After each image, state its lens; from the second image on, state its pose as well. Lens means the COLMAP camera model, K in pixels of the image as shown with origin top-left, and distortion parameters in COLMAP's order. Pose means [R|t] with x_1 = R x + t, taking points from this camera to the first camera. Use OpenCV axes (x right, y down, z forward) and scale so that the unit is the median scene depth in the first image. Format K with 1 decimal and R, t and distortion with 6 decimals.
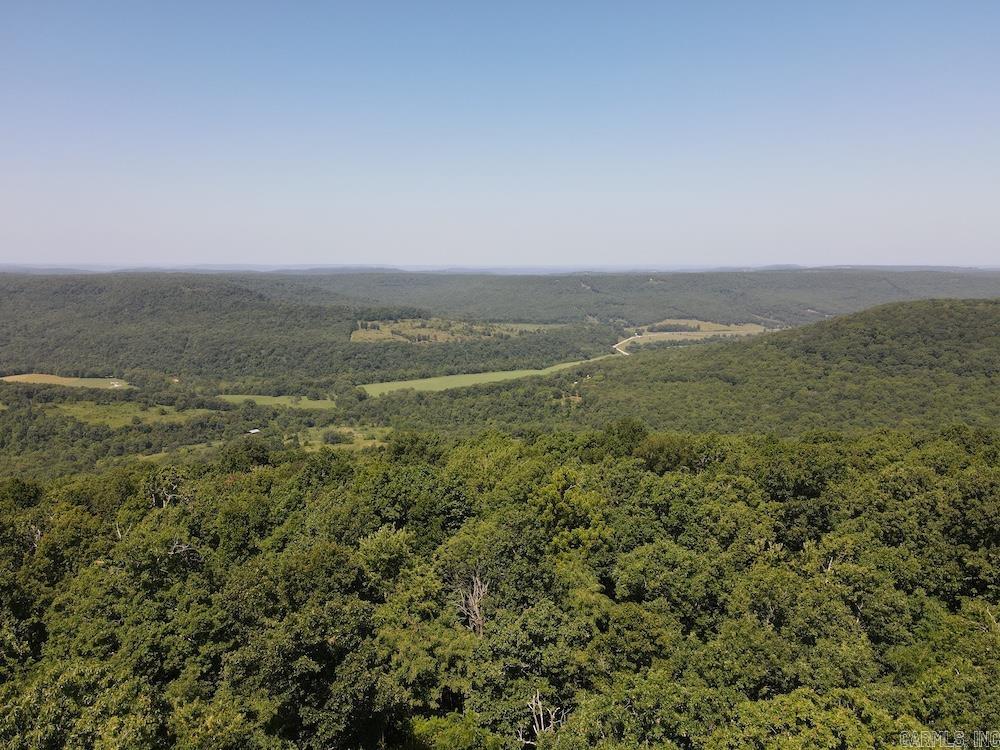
lens RADIAL K [[731.2, 0, 499.5], [0, 731.2, 375.1], [0, 0, 1]] dist [0.011874, -0.001125]
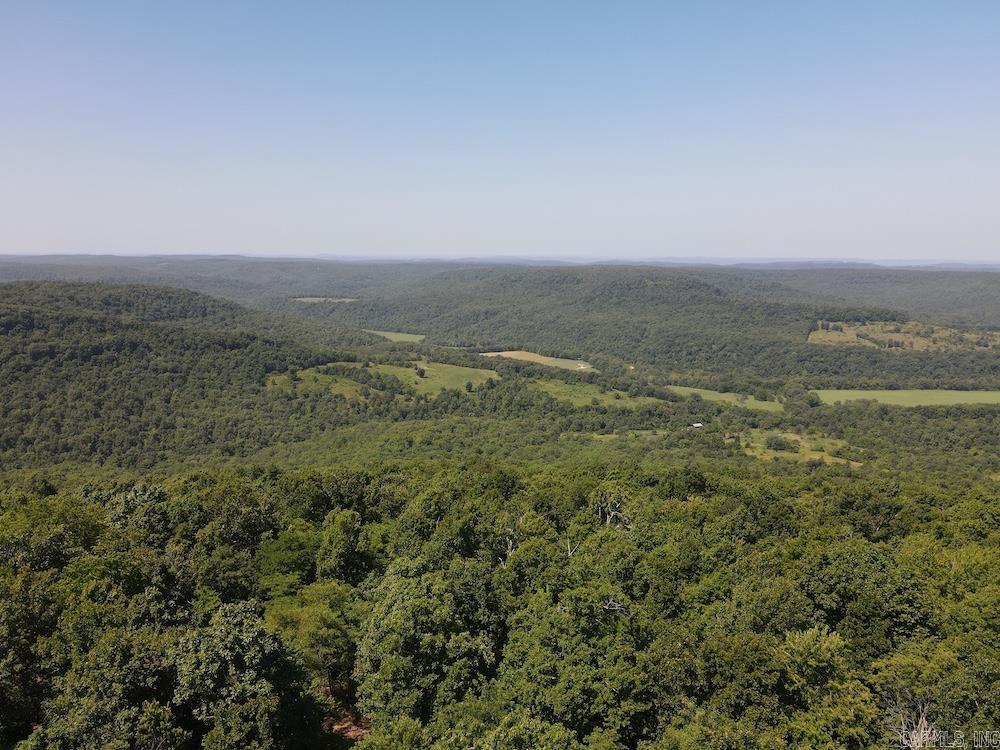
lens RADIAL K [[731.2, 0, 498.8], [0, 731.2, 375.9], [0, 0, 1]] dist [0.011874, -0.001125]
pose [[0.823427, 0.098556, -0.558798, 0.002289], [-0.094449, 0.994868, 0.036291, -0.114526], [0.559507, 0.022895, 0.828509, -0.014717]]
